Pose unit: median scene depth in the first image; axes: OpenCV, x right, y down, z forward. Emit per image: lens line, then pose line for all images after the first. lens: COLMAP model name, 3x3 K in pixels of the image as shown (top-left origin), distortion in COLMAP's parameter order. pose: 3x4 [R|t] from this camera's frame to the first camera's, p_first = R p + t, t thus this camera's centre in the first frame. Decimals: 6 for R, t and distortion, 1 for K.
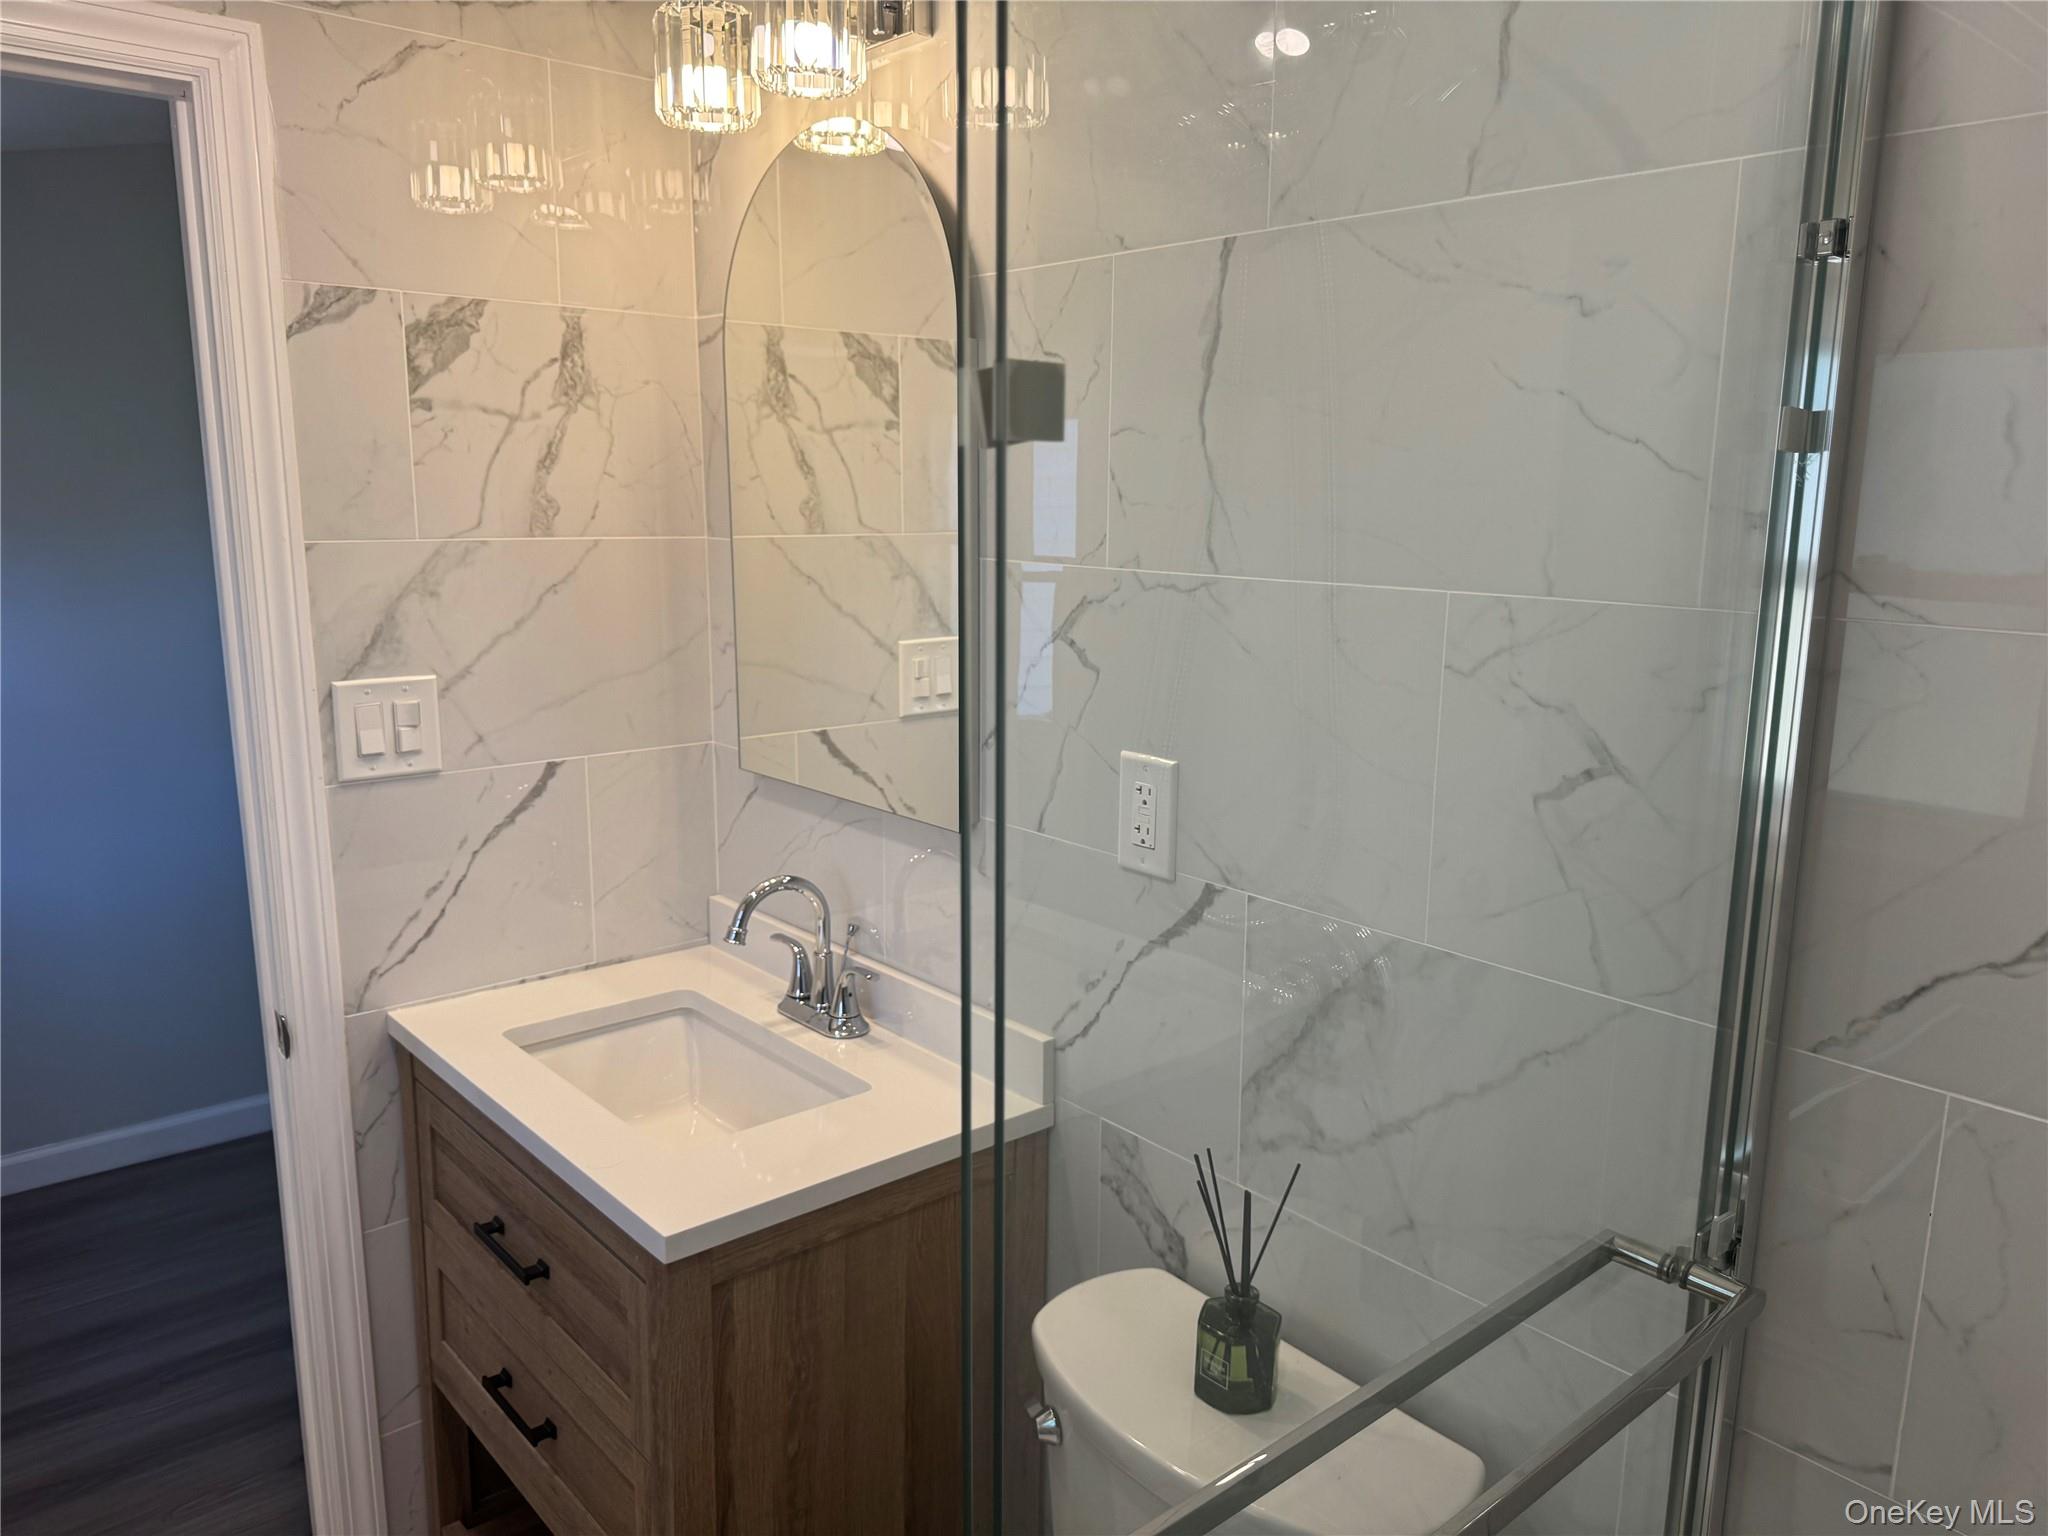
lens RADIAL K [[1435.7, 0, 1024.0], [0, 1435.7, 768.0], [0, 0, 1]] dist [0.198460, -0.429904]
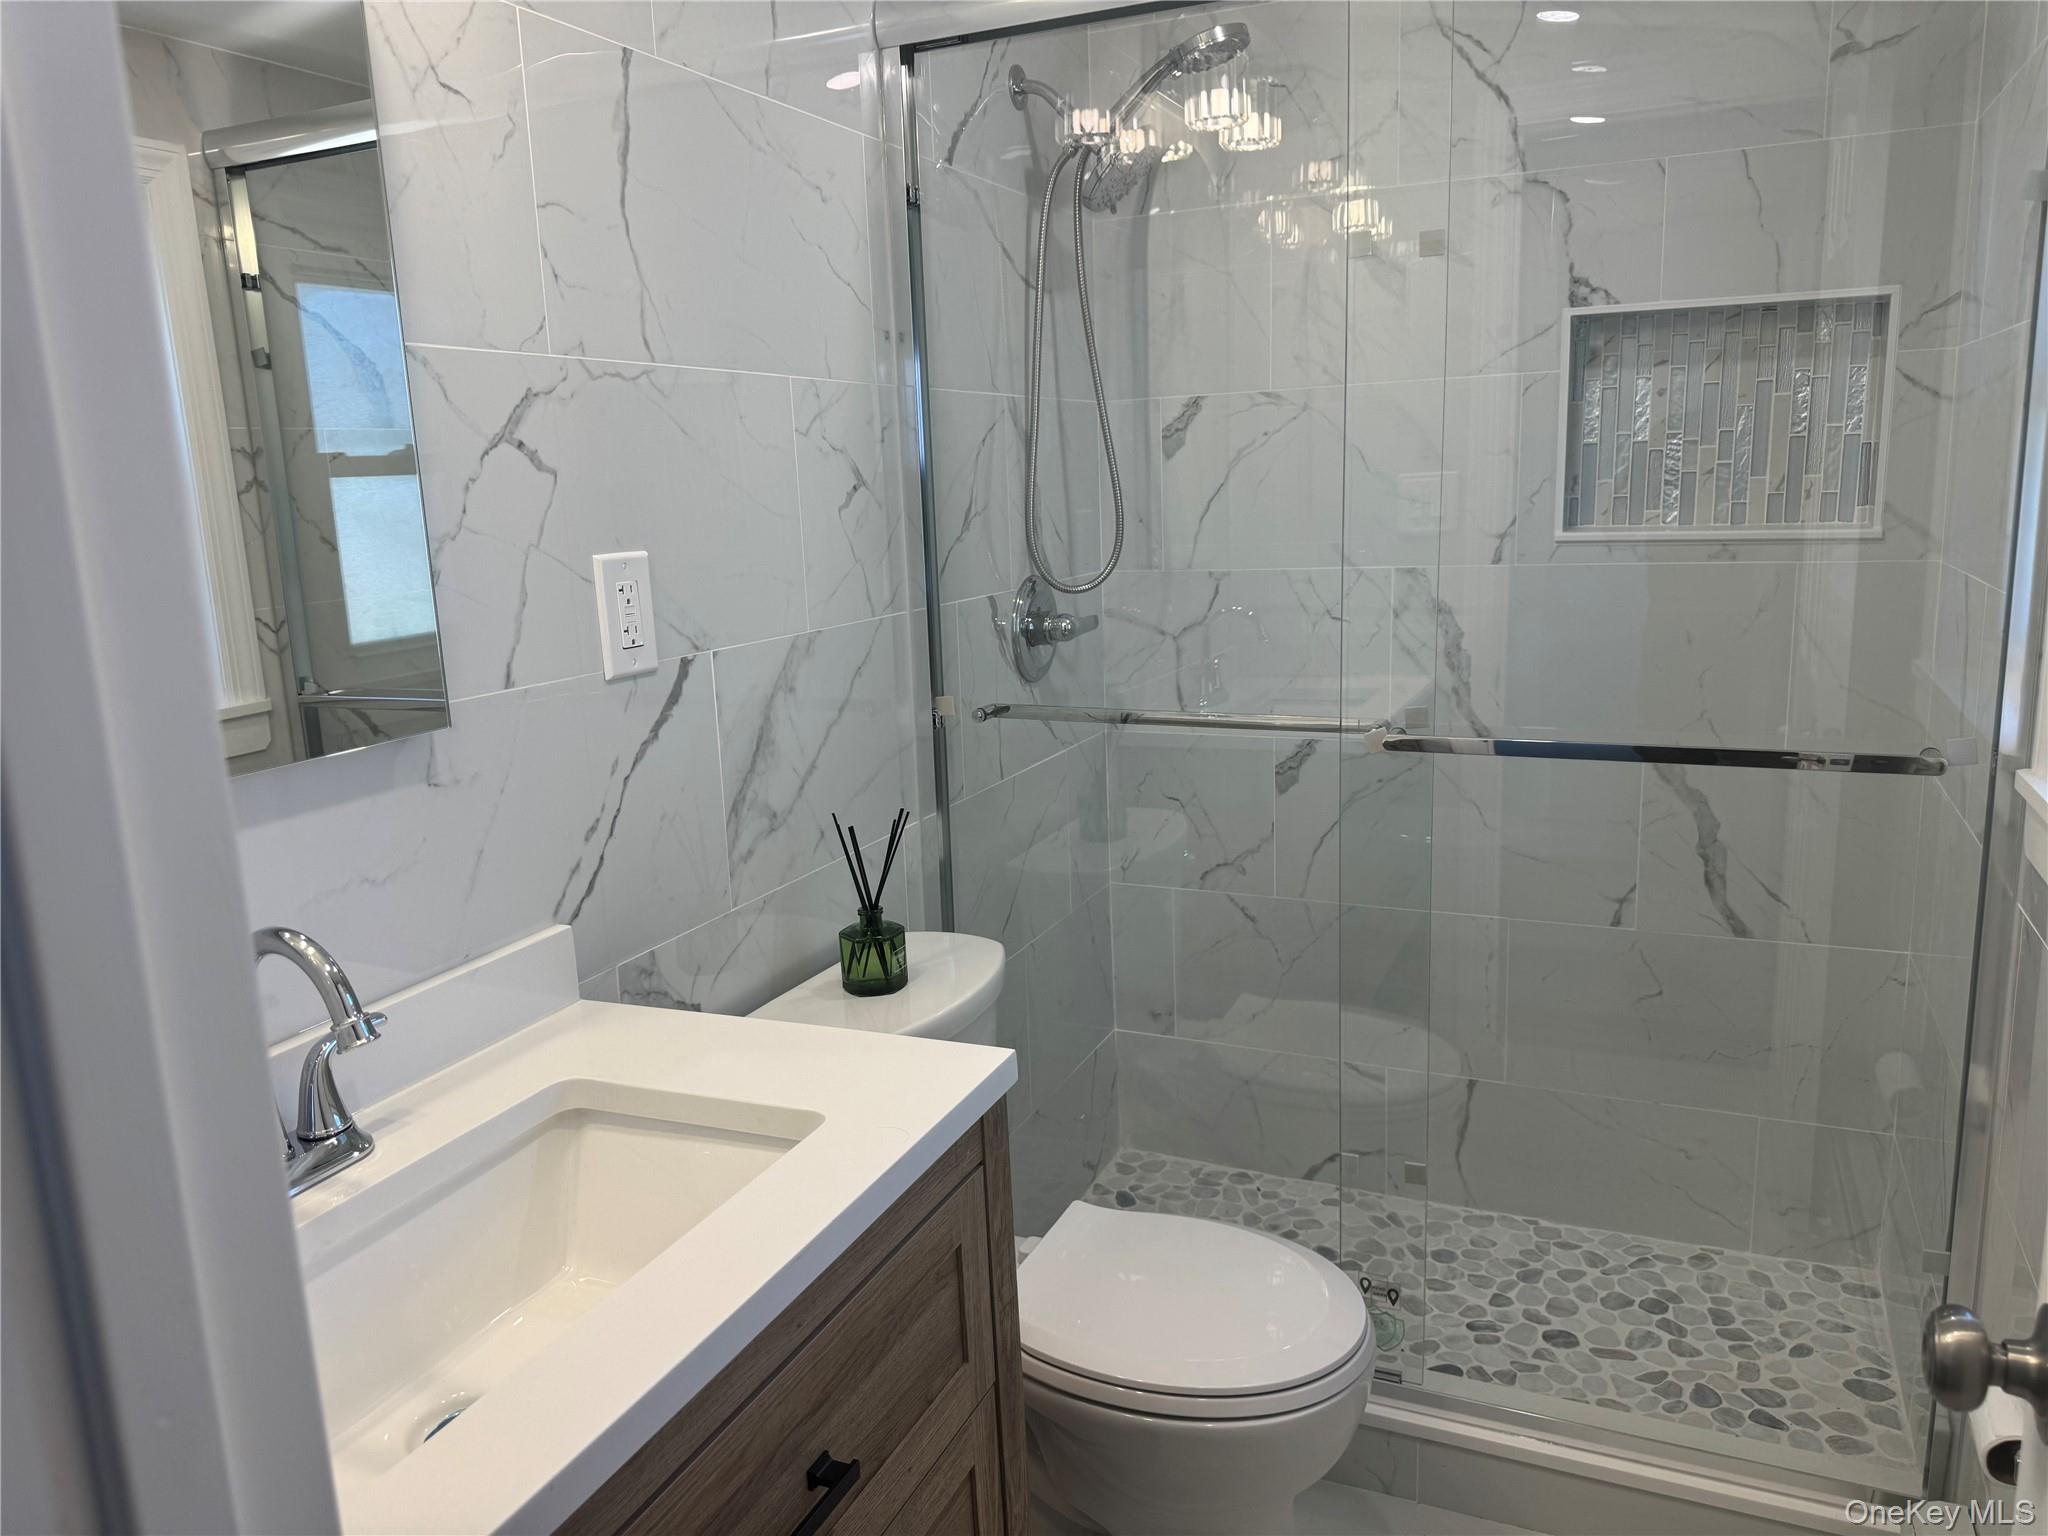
lens RADIAL K [[1435.7, 0, 1024.0], [0, 1435.7, 768.0], [0, 0, 1]] dist [0.198460, -0.429904]
pose [[-0.418291, -0.172038, 0.891872, -1.011885], [0.212772, 0.936021, 0.280345, -0.098262], [-0.883040, 0.307032, -0.354924, 1.237471]]
